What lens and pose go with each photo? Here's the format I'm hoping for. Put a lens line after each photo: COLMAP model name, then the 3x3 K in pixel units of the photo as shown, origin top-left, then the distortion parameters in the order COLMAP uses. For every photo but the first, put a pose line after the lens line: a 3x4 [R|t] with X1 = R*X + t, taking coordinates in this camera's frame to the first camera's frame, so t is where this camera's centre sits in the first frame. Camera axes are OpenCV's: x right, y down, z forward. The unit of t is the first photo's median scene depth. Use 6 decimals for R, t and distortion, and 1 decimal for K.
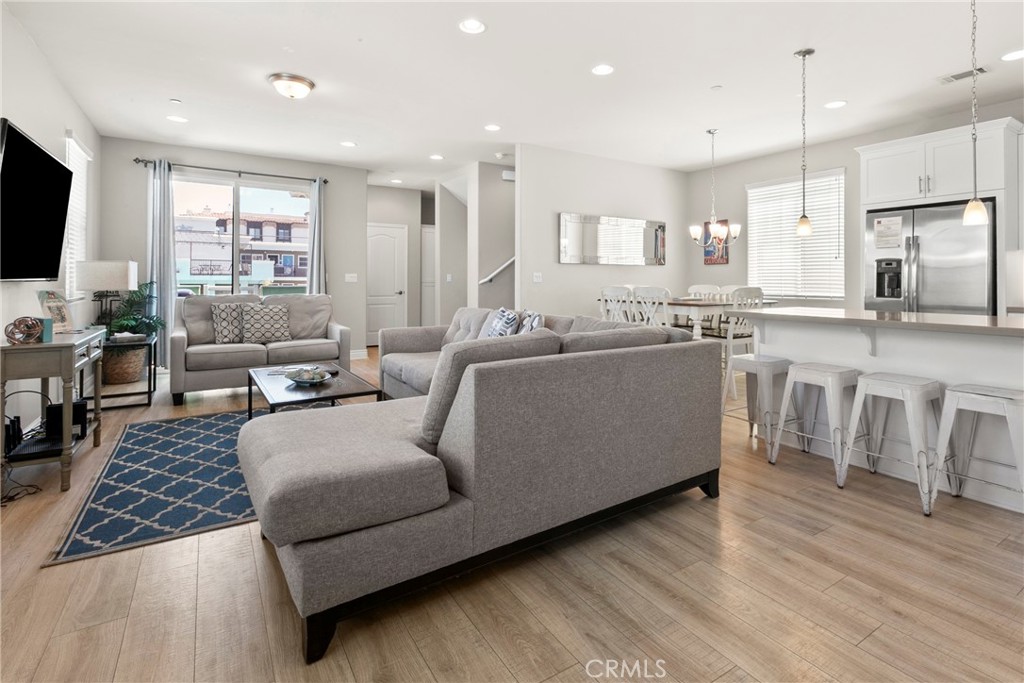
lens RADIAL K [[506.4, 0, 524.7], [0, 506.4, 280.1], [0, 0, 1]] dist [0.003132, -0.000674]
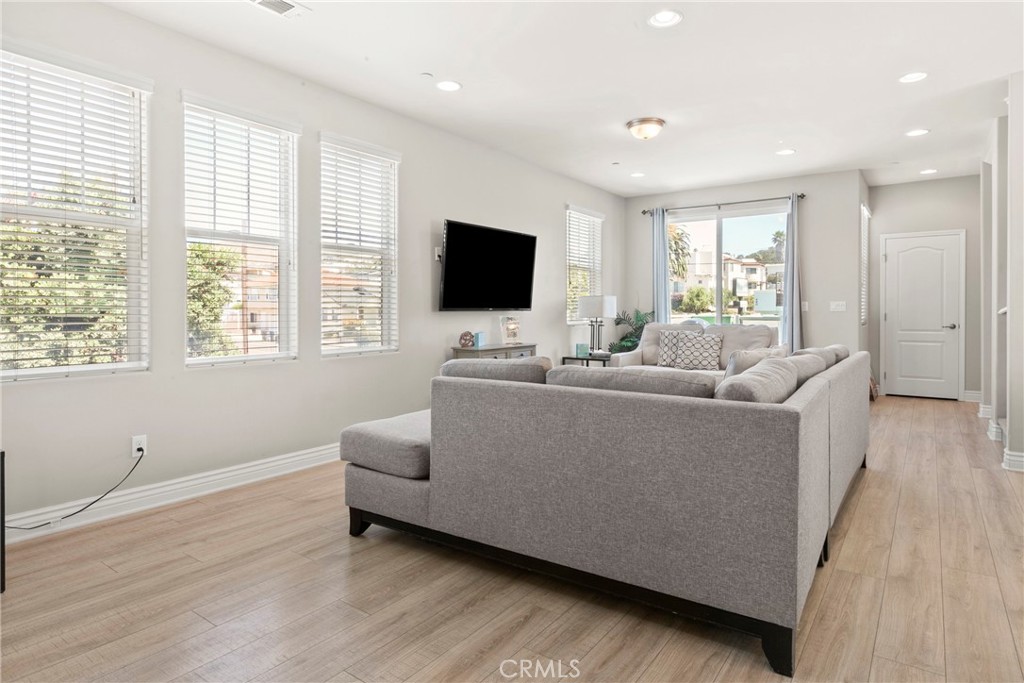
lens RADIAL K [[564.2, 0, 514.5], [0, 564.2, 318.3], [0, 0, 1]] dist [-0.000152, 0.000274]
pose [[0.359994, 0.008288, -0.932918, 1.002090], [0.003769, 0.999939, 0.010338, 0.011061], [0.932947, -0.007237, 0.359941, 0.553948]]
